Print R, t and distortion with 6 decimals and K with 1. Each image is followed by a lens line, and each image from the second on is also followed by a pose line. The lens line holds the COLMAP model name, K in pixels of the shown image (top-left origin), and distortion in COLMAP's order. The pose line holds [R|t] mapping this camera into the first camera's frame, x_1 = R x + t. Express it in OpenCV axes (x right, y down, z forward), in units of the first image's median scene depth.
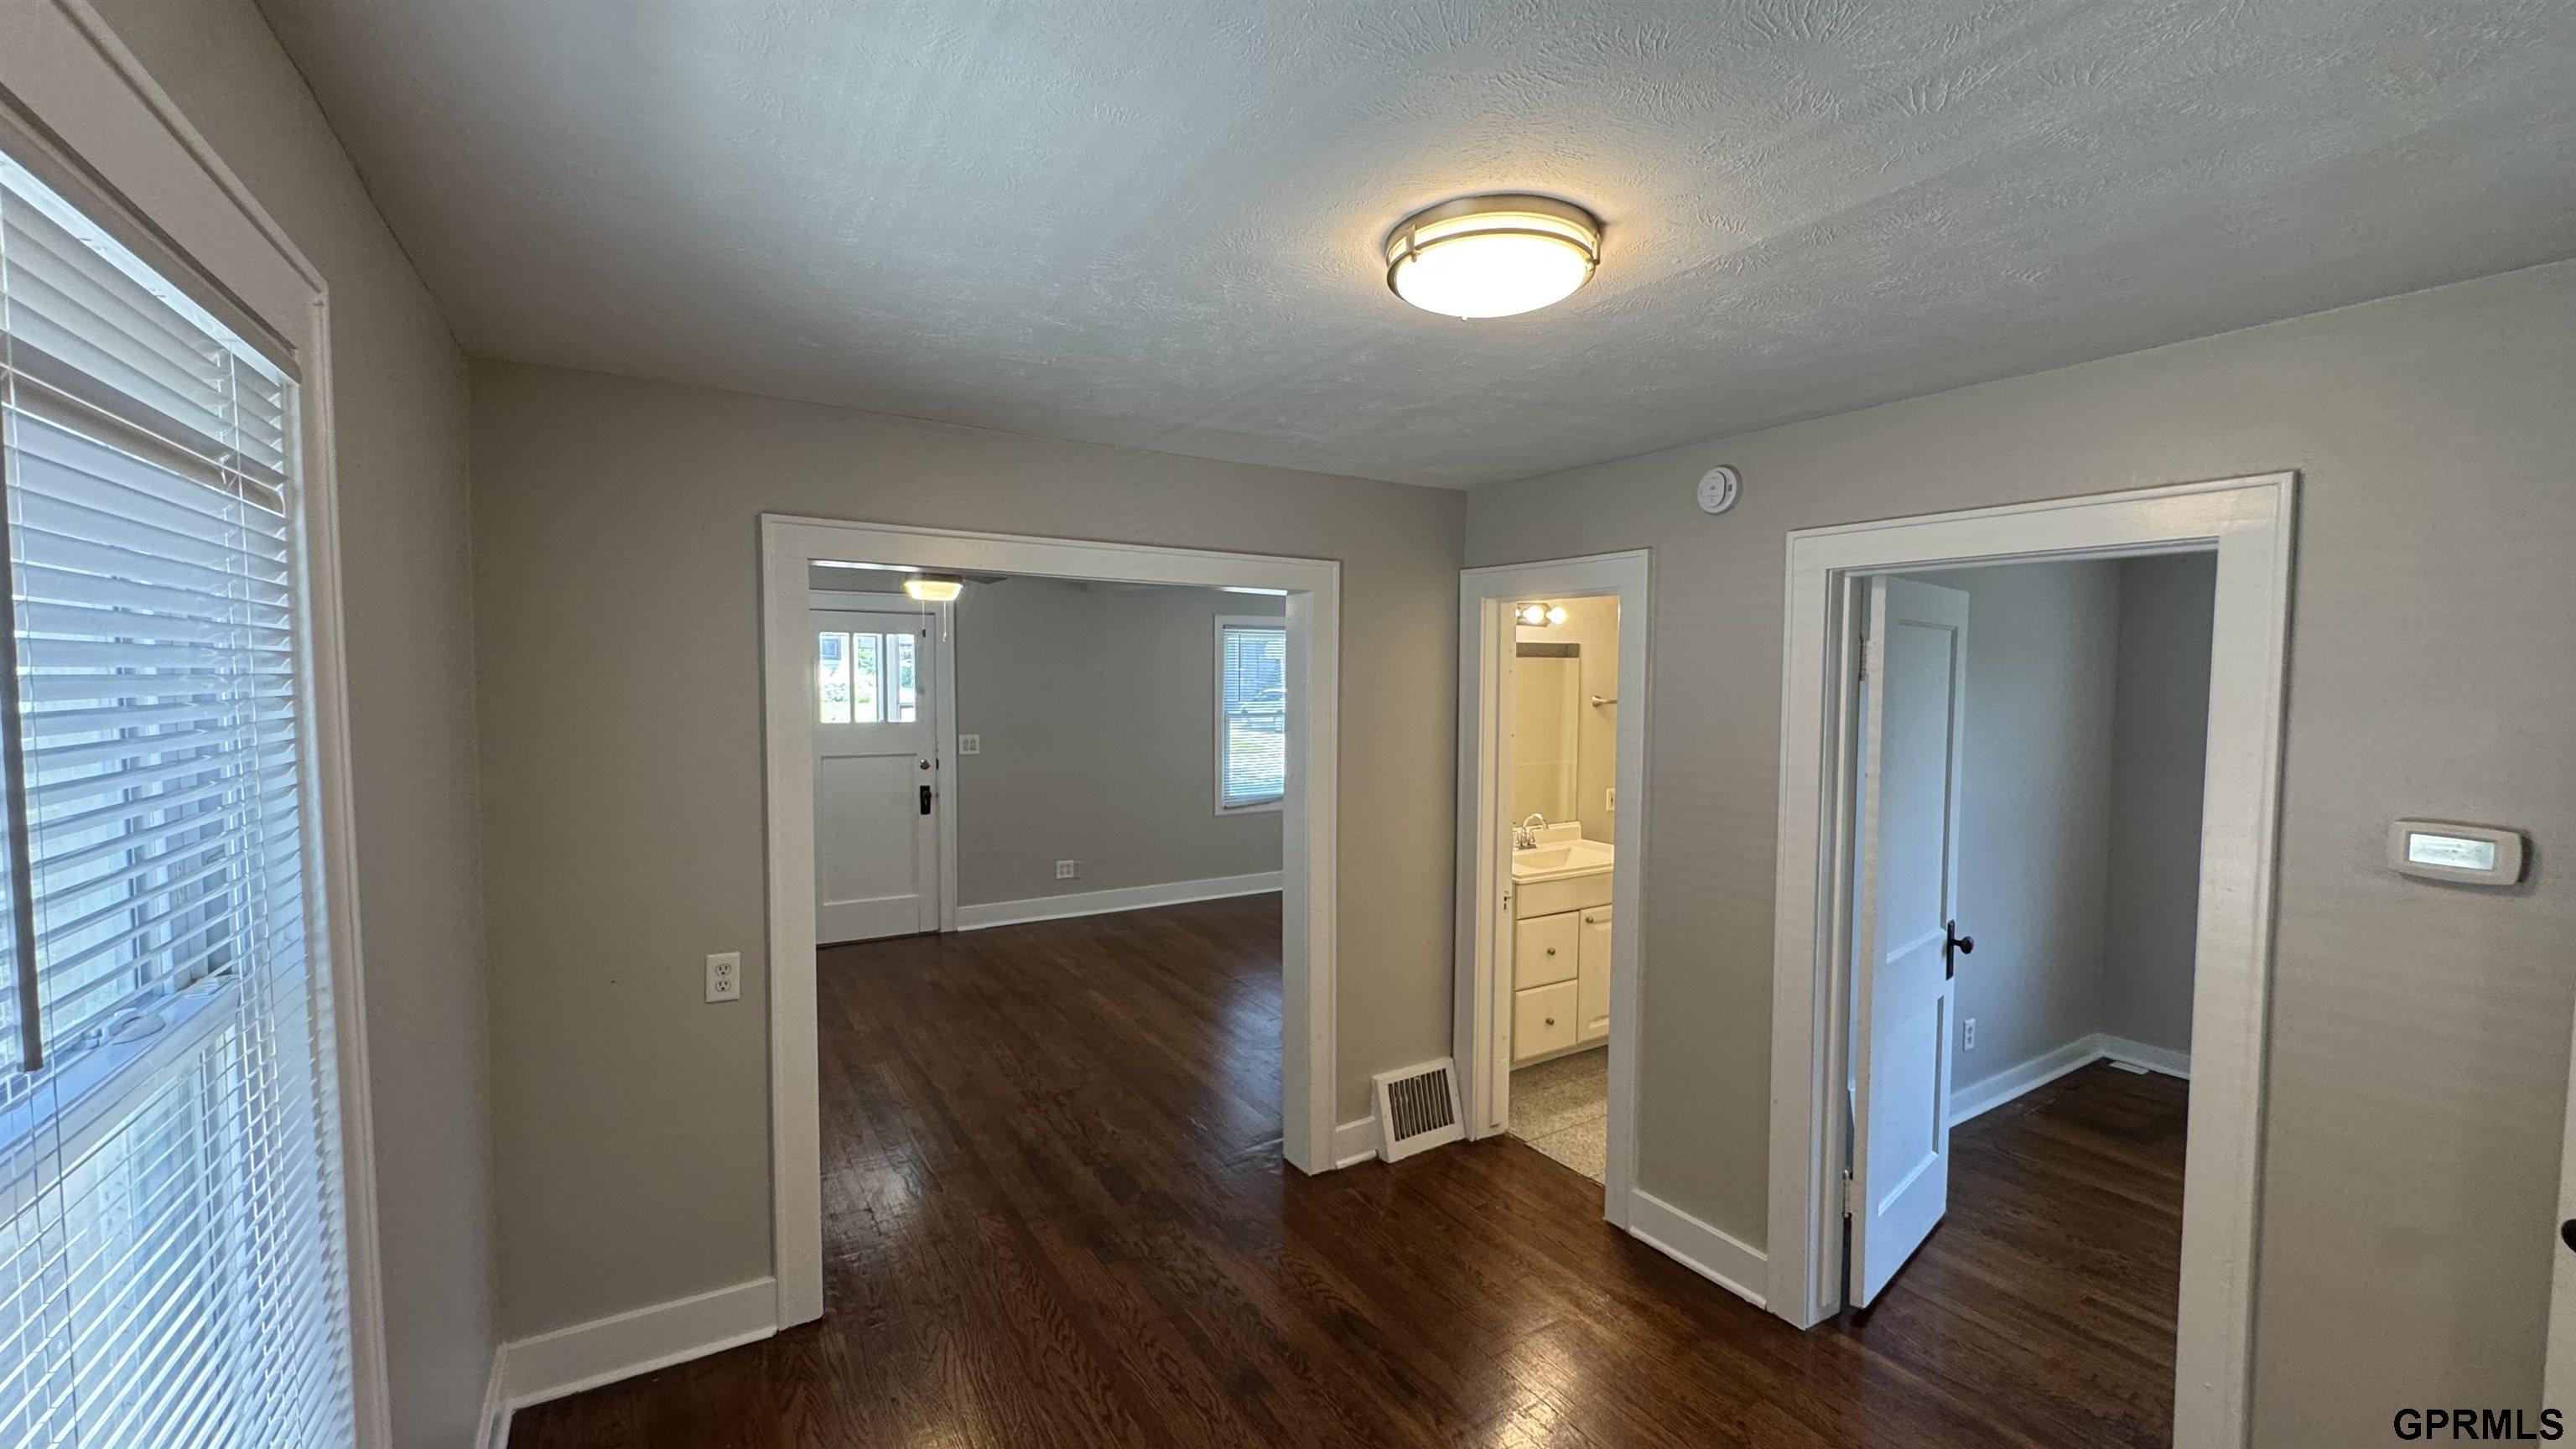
lens RADIAL K [[1006.1, 0, 1261.7], [0, 1006.1, 726.9], [0, 0, 1]] dist [0.012711, -0.000037]
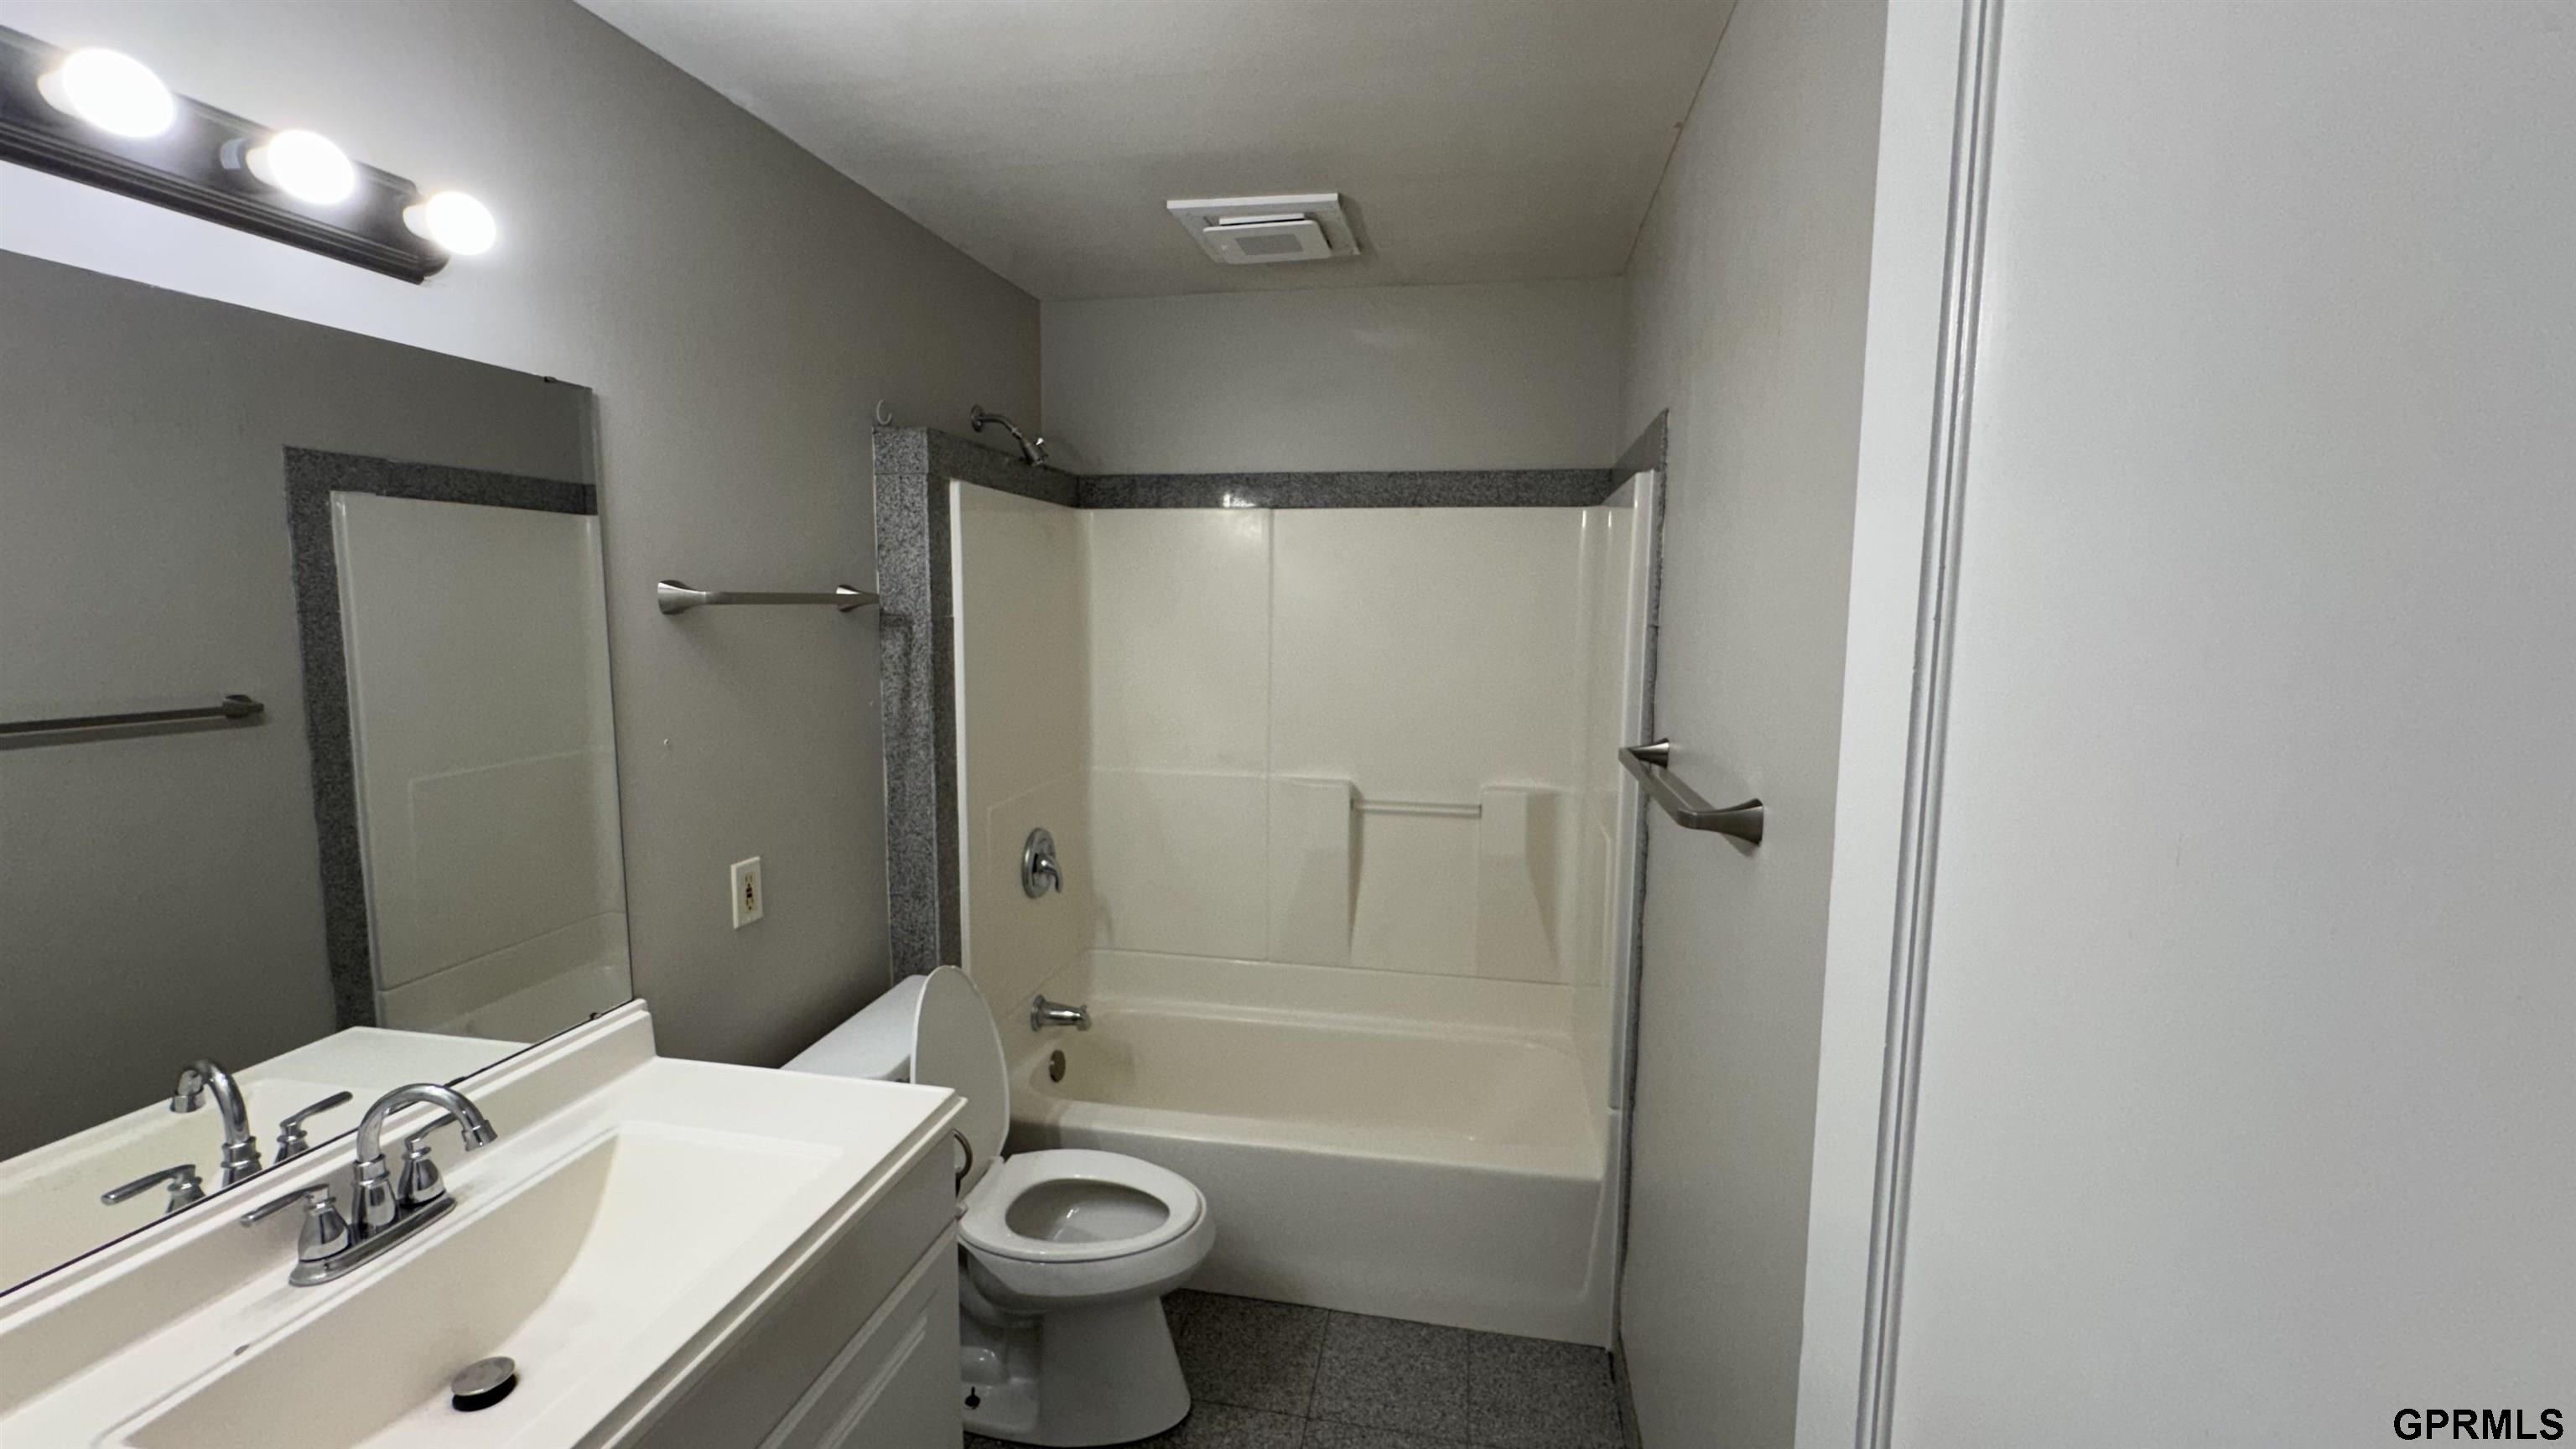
lens RADIAL K [[1040.5, 0, 1288.0], [0, 1040.5, 724.5], [0, 0, 1]] dist [0.001271, 0.000015]
pose [[0.647980, -0.085354, 0.756860, 0.216948], [0.030170, 0.995797, 0.086471, -0.009672], [-0.761060, -0.033197, 0.647832, 0.669973]]
